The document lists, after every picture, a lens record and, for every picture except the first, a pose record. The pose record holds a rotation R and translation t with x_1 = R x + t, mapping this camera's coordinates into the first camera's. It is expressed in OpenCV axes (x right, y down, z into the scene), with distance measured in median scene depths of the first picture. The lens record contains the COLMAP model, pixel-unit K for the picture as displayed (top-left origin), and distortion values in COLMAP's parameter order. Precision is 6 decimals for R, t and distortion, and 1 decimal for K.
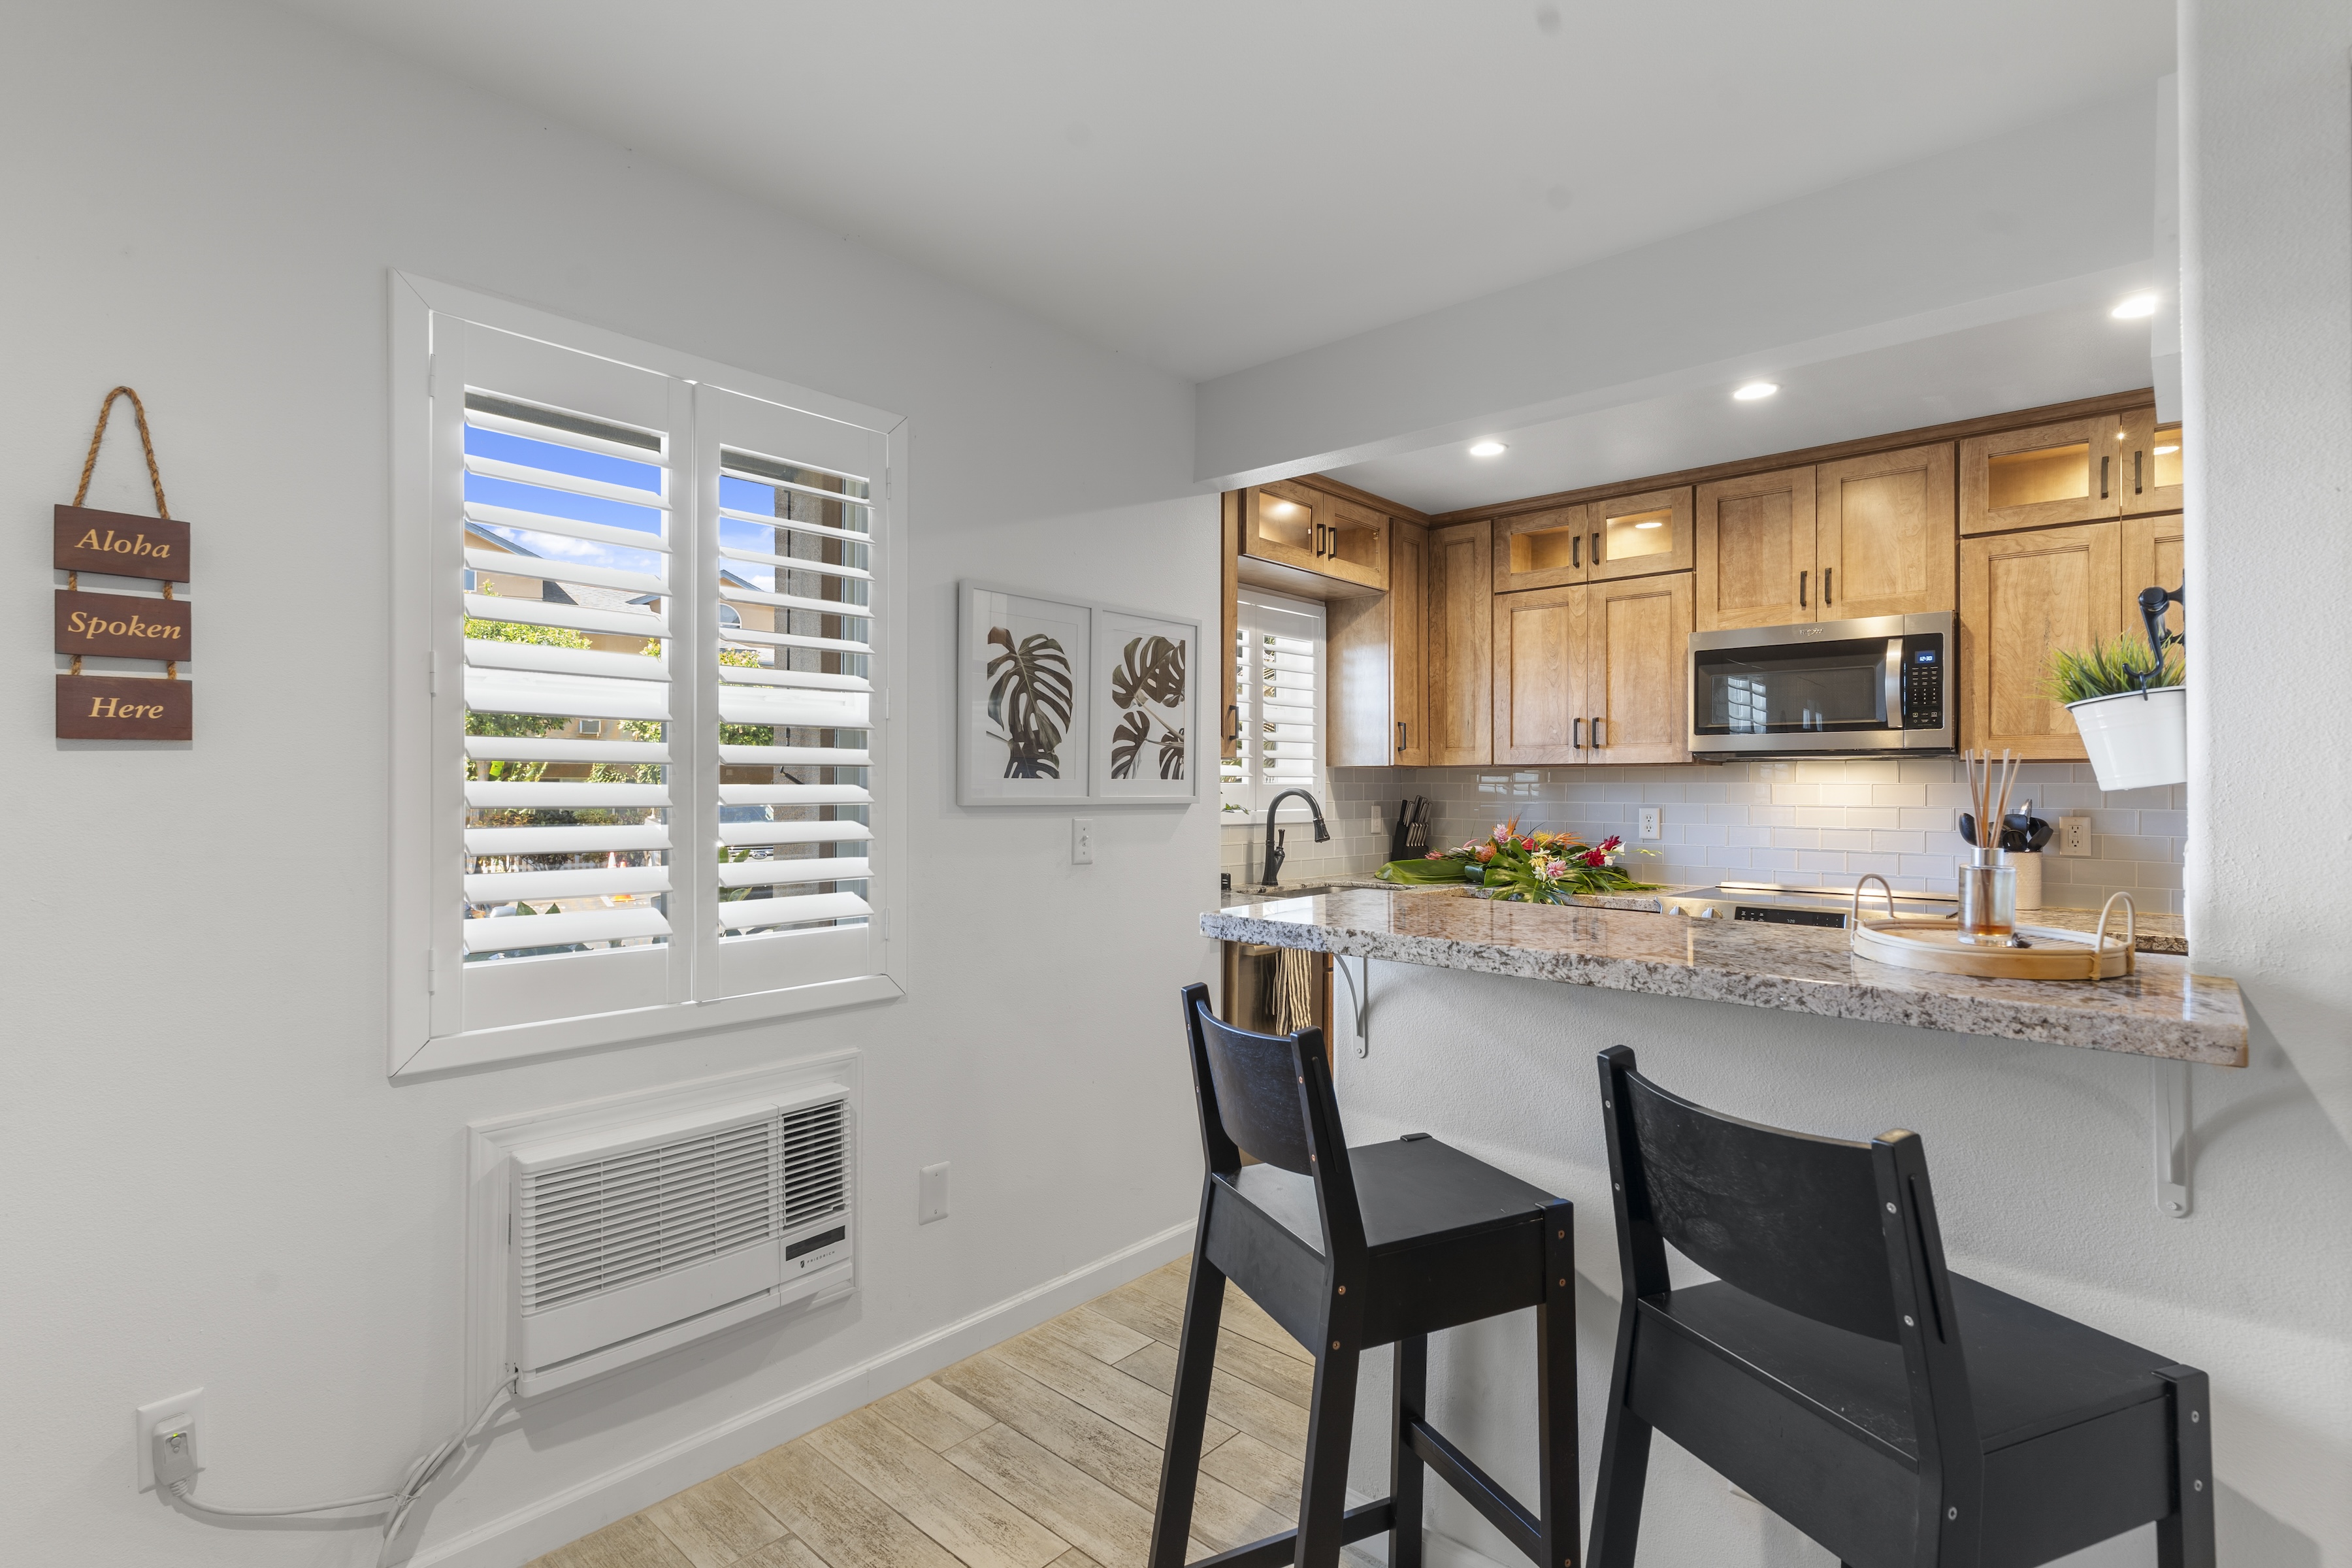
lens RADIAL K [[1129.1, 0, 1170.4], [0, 1129.1, 780.8], [0, 0, 1]] dist [0.002991, -0.000731]
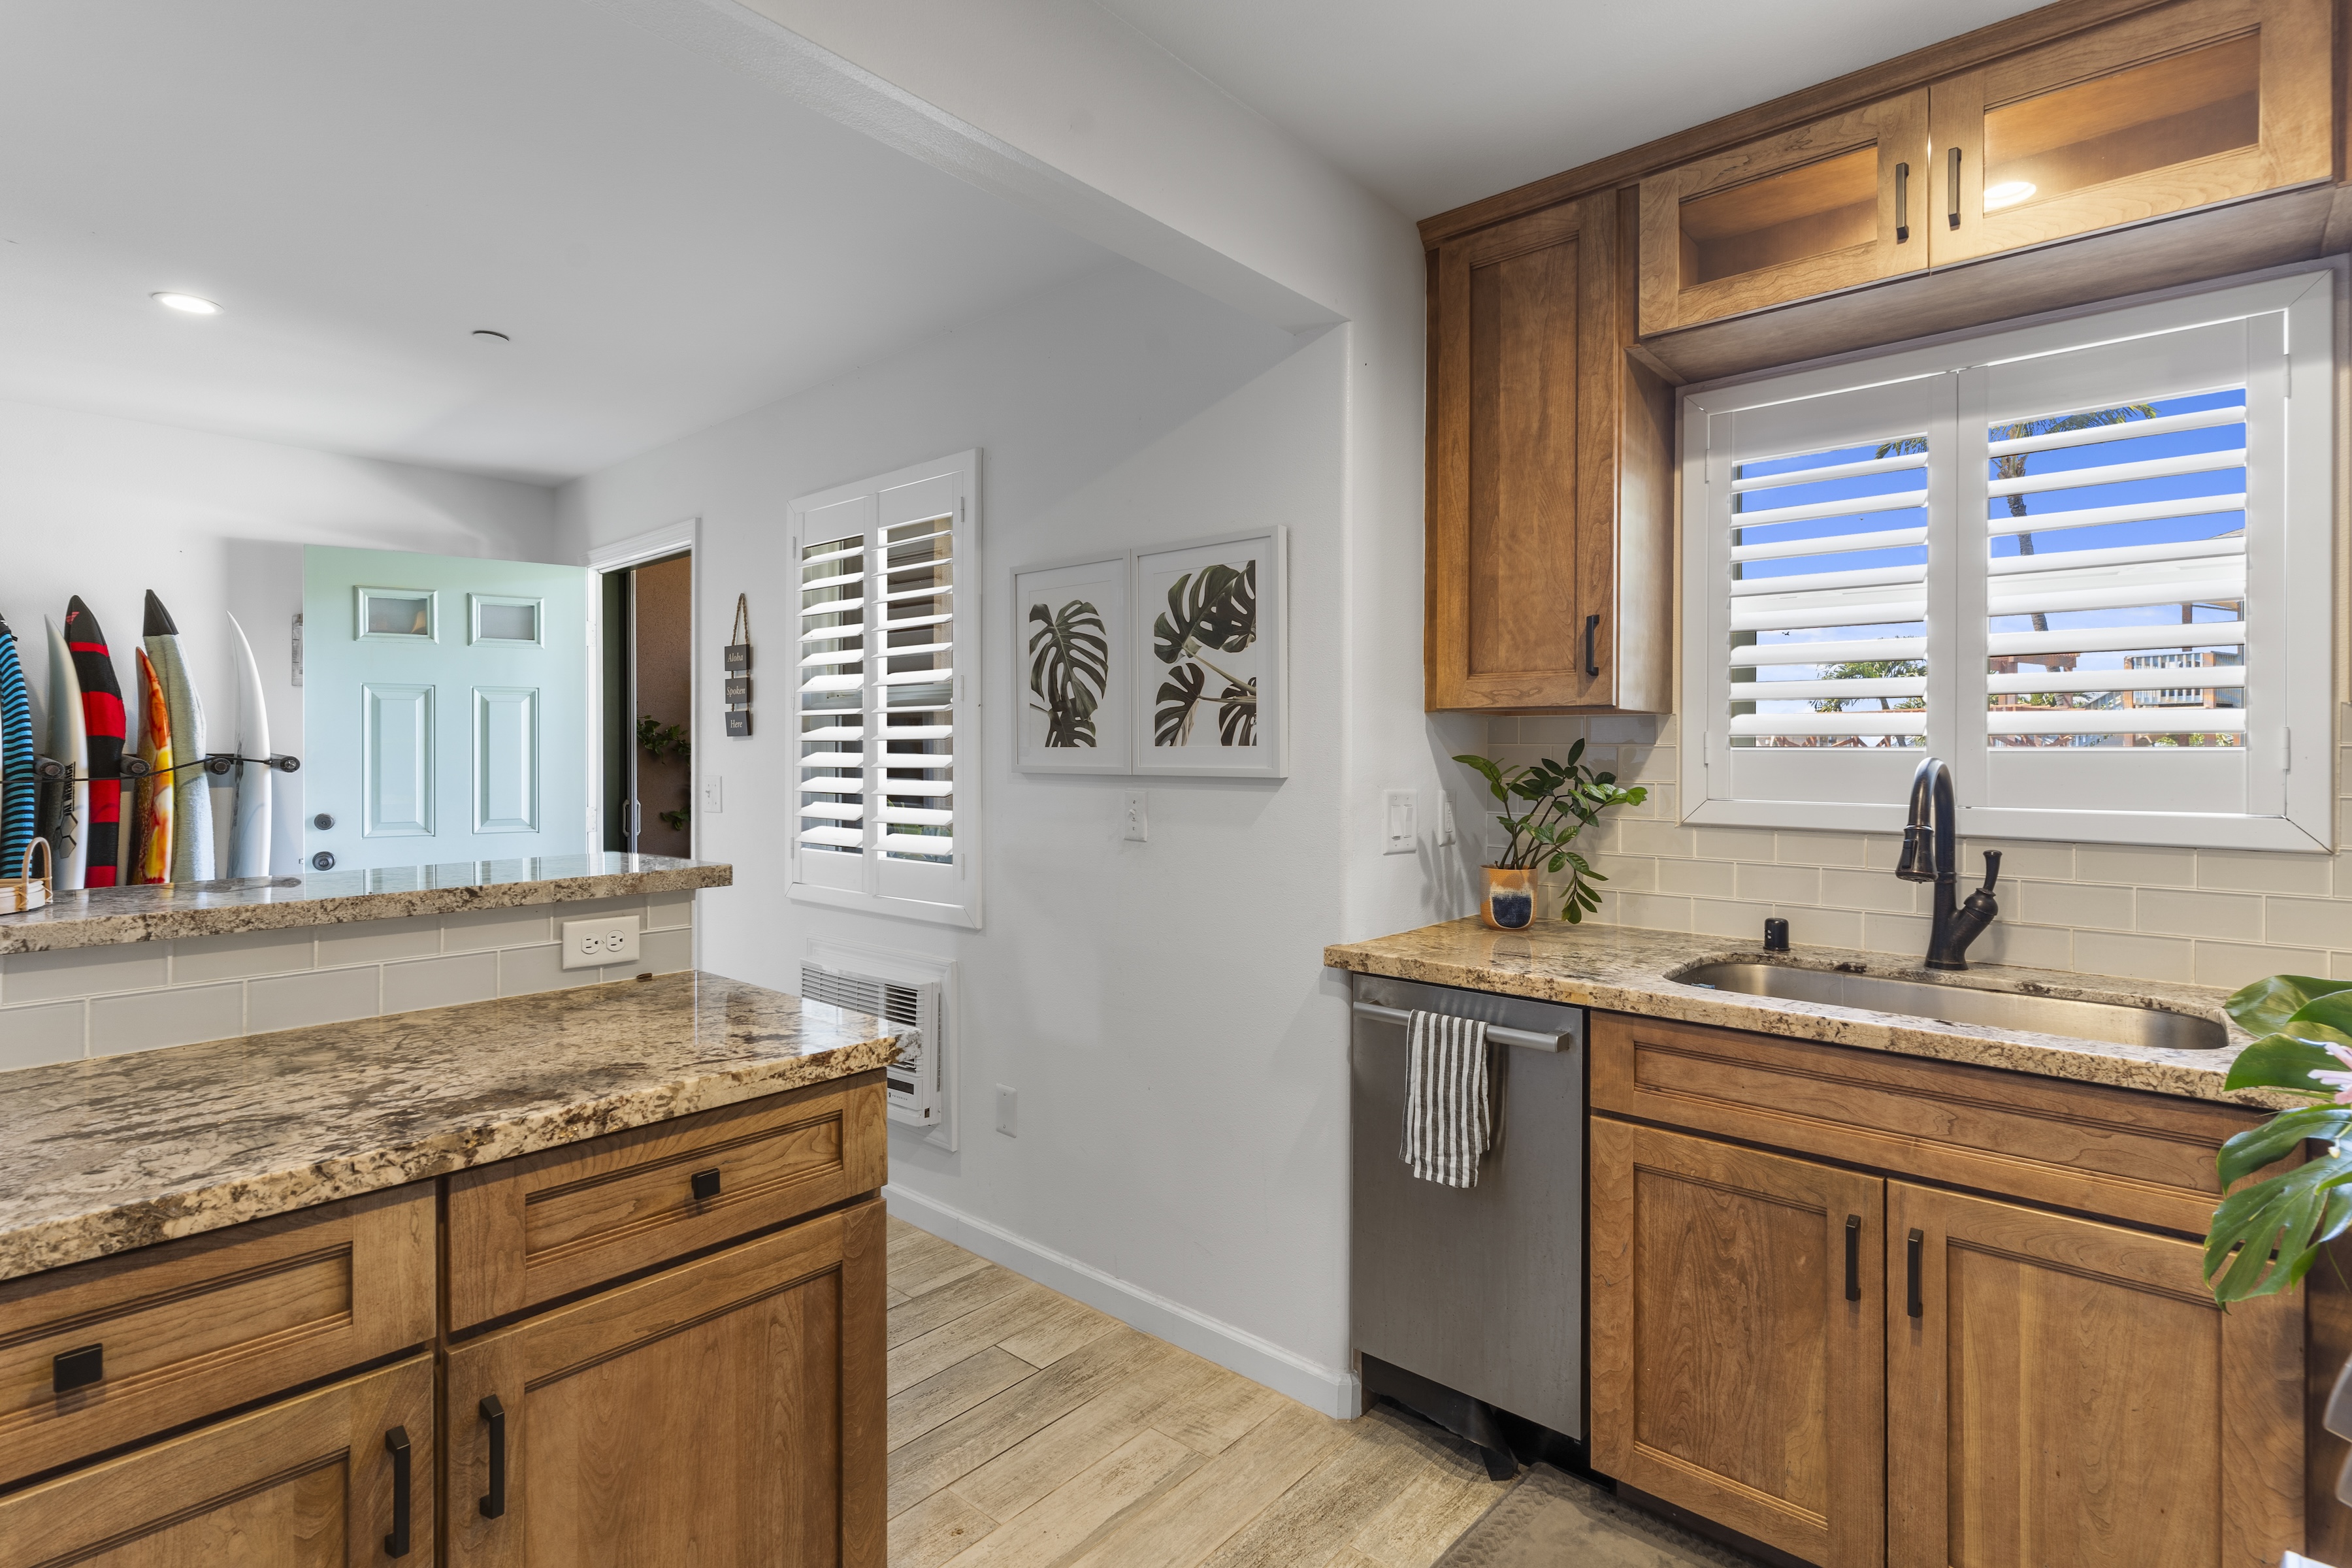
lens RADIAL K [[1129.1, 0, 1166.7], [0, 1129.1, 755.9], [0, 0, 1]] dist [0.002991, -0.000731]
pose [[0.008370, -0.002322, -0.999962, 0.673401], [0.003330, 0.999992, -0.002294, 0.006420], [0.999959, -0.003311, 0.008377, 0.827743]]
